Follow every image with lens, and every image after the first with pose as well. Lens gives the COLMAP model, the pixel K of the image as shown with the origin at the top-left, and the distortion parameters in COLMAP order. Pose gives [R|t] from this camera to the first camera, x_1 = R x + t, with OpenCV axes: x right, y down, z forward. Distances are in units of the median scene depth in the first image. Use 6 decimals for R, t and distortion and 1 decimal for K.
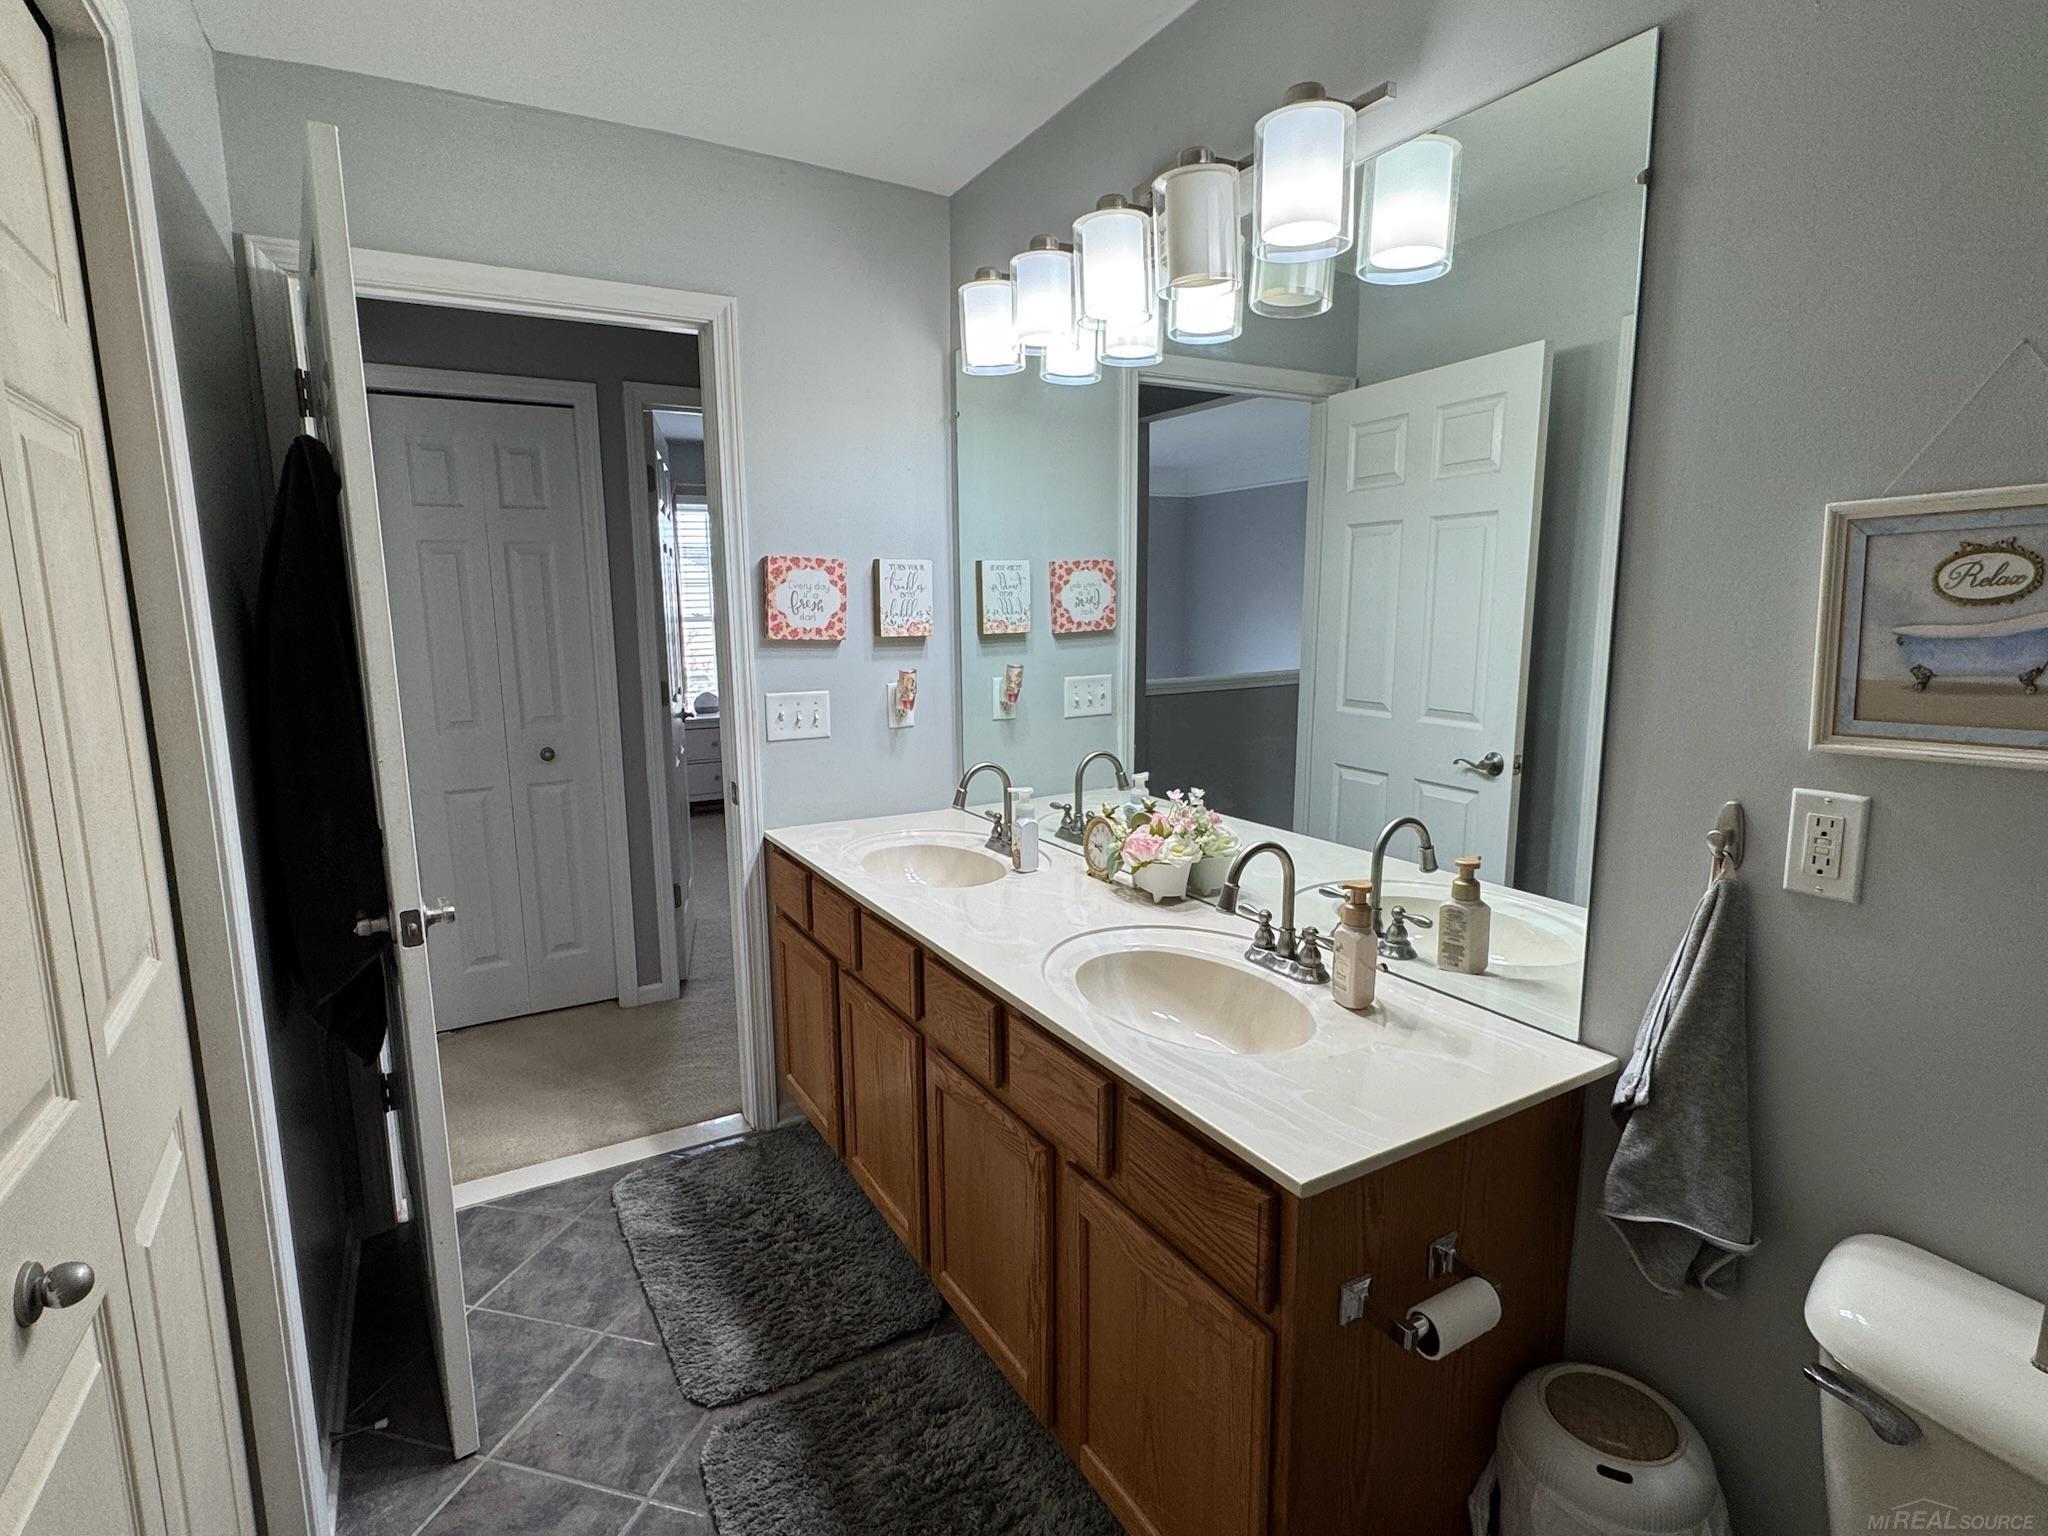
lens RADIAL K [[1032.5, 0, 1027.0], [0, 1032.5, 758.7], [0, 0, 1]] dist [-0.000389, -0.001357]
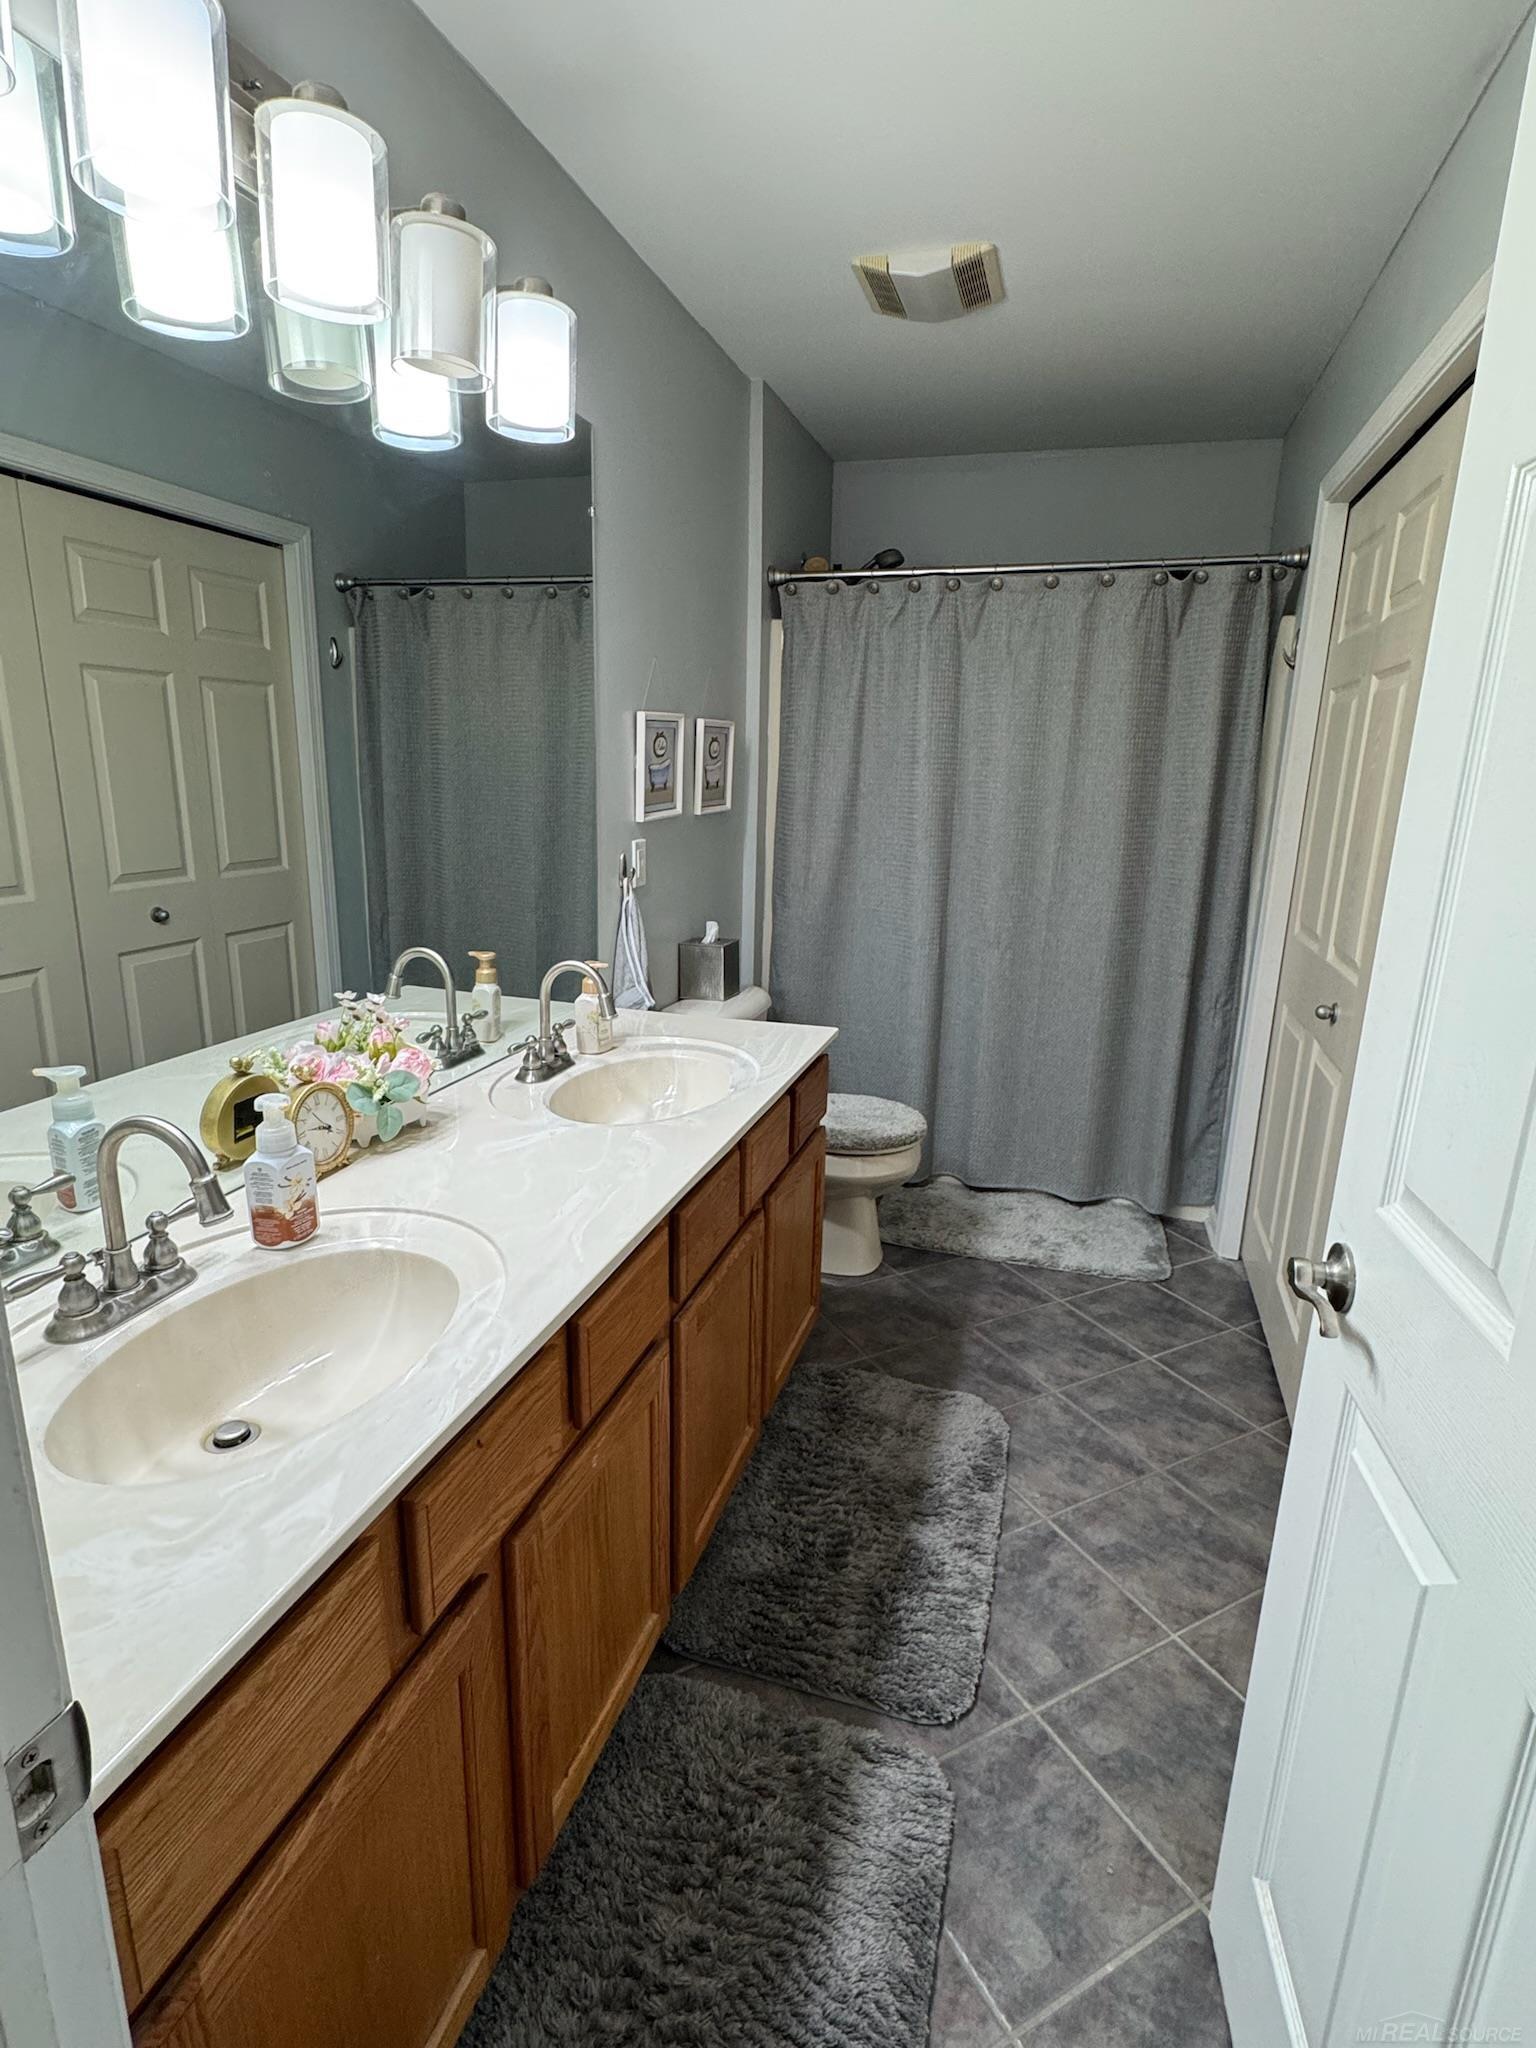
lens RADIAL K [[1032.5, 0, 768.0], [0, 1032.5, 1024.0], [0, 0, 1]] dist [-0.000389, -0.001357]
pose [[-0.678385, -0.187619, 0.710347, -0.701229], [0.088544, 0.938920, 0.332551, -0.203866], [-0.729352, 0.288495, -0.620336, 1.463388]]
